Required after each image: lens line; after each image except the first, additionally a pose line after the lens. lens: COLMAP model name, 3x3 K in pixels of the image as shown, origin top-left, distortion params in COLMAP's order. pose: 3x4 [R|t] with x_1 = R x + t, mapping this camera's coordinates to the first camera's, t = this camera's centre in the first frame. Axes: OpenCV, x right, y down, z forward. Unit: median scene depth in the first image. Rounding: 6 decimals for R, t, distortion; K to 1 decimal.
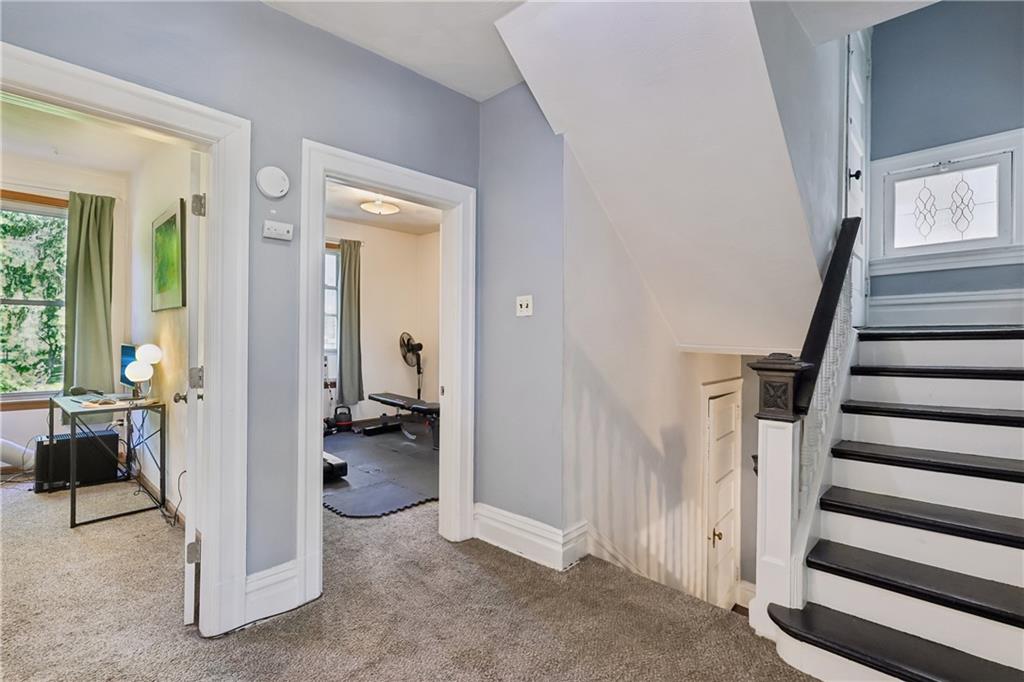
lens RADIAL K [[476.0, 0, 512.0], [0, 476.0, 341.0], [0, 0, 1]] dist [-0.001132, -0.000520]
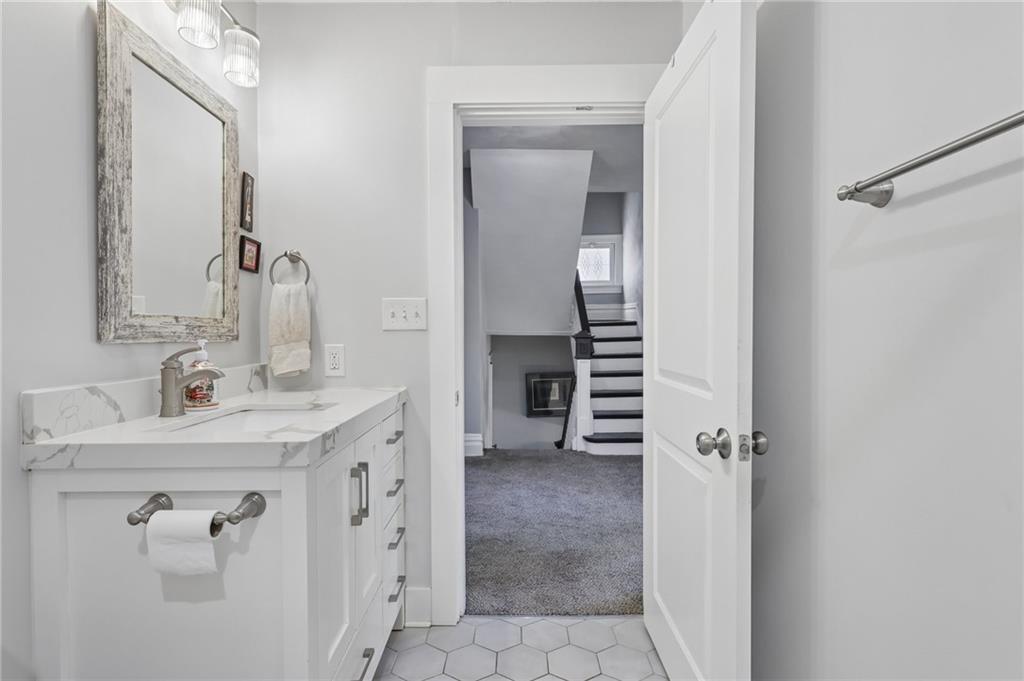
lens RADIAL K [[476.0, 0, 512.0], [0, 476.0, 340.5], [0, 0, 1]] dist [-0.001132, -0.000520]
pose [[0.726345, -0.025881, 0.686843, -0.866071], [0.008223, 0.999547, 0.028968, -0.005401], [-0.687281, -0.015393, 0.726229, -0.319013]]
